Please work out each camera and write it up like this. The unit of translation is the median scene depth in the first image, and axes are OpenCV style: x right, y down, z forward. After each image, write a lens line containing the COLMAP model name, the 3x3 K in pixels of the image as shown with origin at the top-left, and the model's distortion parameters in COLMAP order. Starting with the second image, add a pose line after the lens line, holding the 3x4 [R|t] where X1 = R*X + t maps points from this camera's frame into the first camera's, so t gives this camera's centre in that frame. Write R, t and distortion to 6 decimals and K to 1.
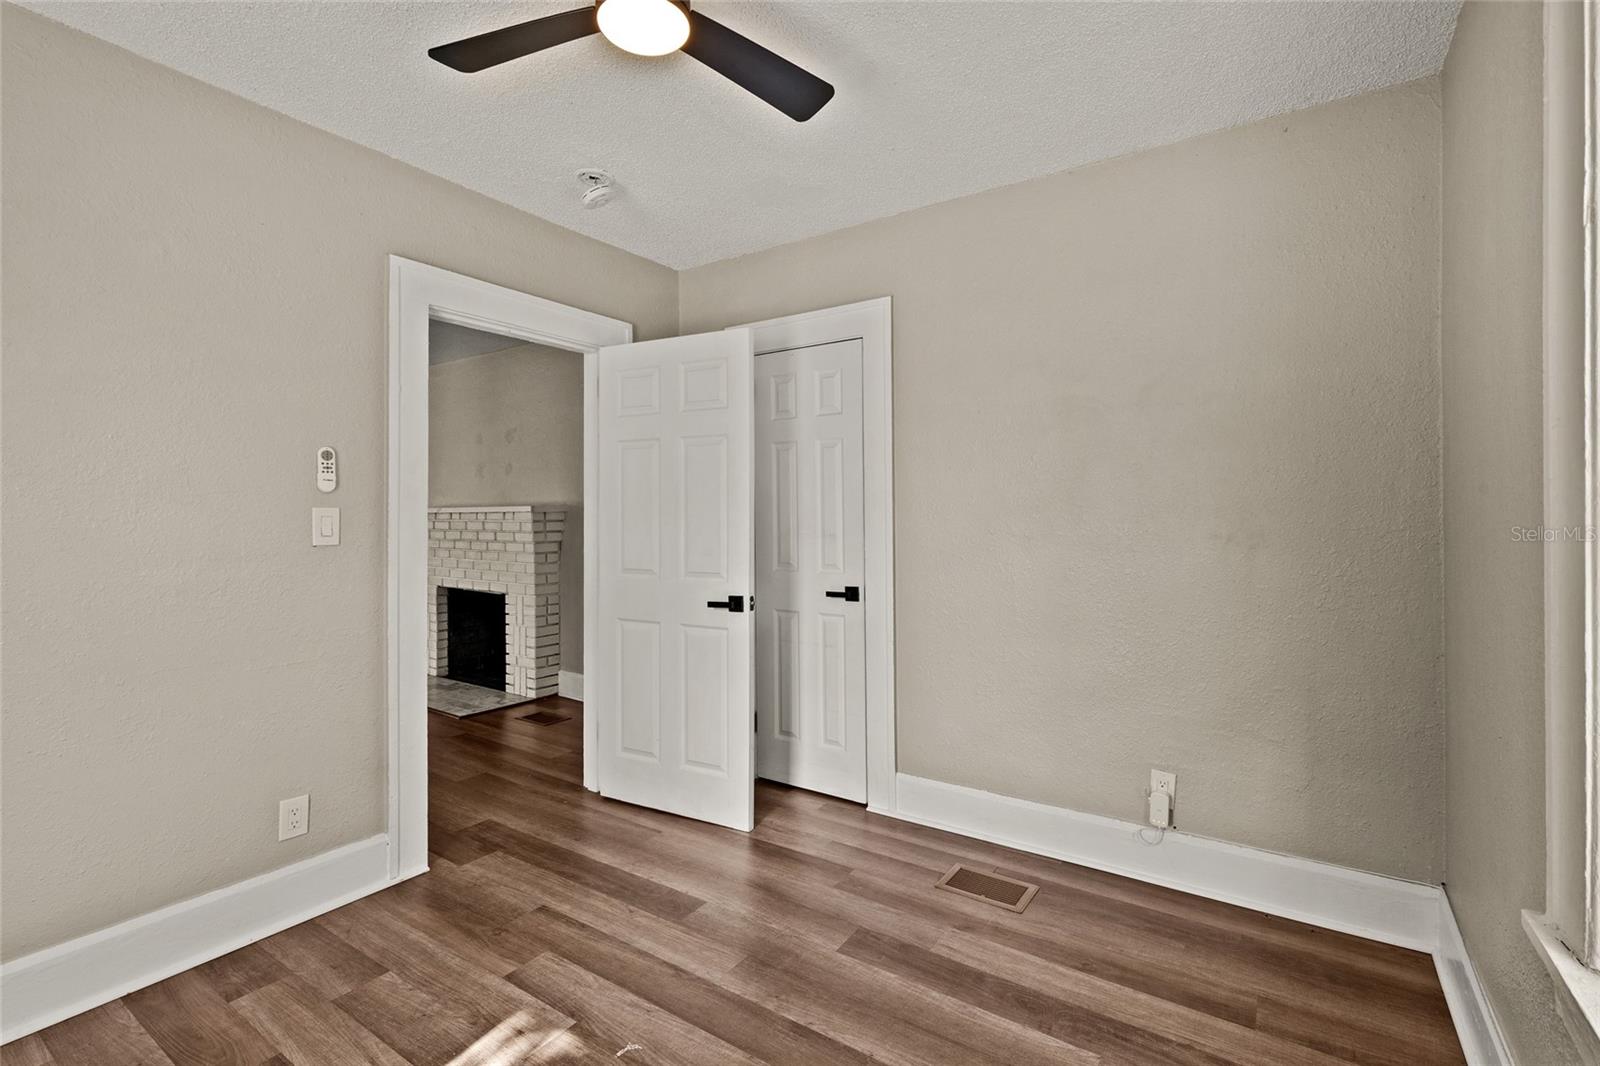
lens RADIAL K [[717.3, 0, 805.8], [0, 717.3, 522.3], [0, 0, 1]] dist [0.004978, -0.001249]
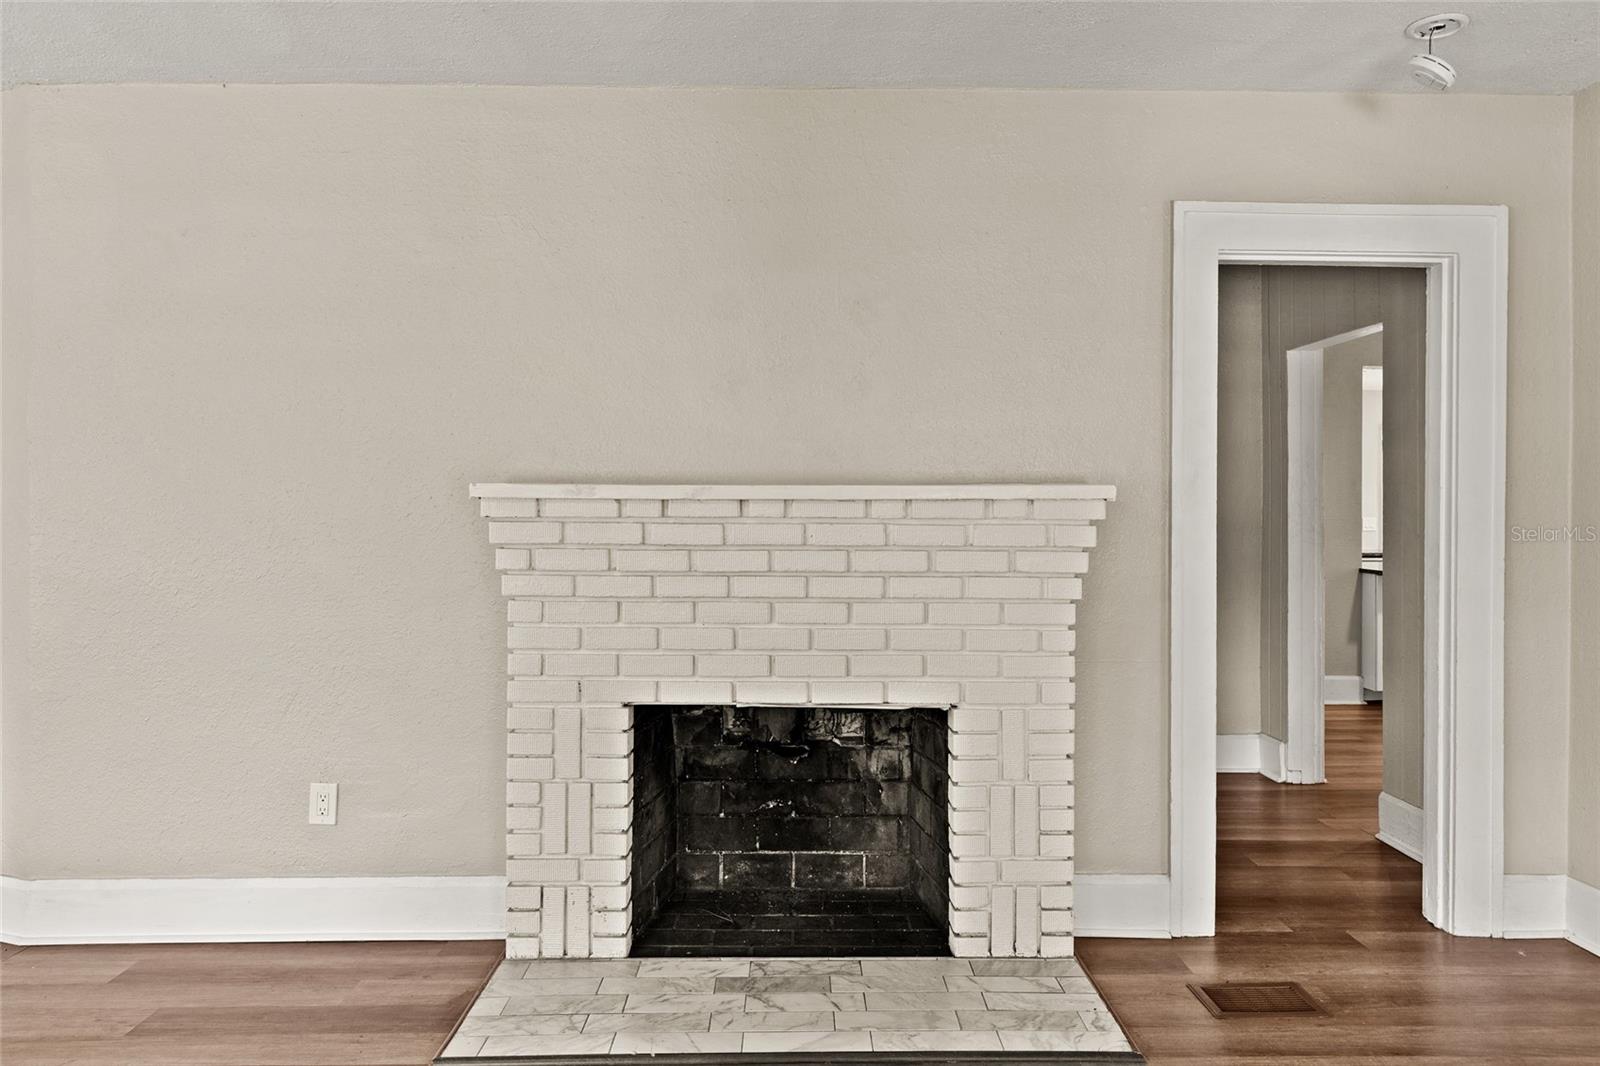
lens RADIAL K [[1056.2, 0, 801.3], [0, 1056.2, 519.0], [0, 0, 1]] dist [0.002779, -0.002175]
pose [[0.821194, 0.000675, 0.570648, -0.770445], [-0.000621, 1.000000, -0.000289, -0.002964], [-0.570649, -0.000117, 0.821194, 0.541328]]
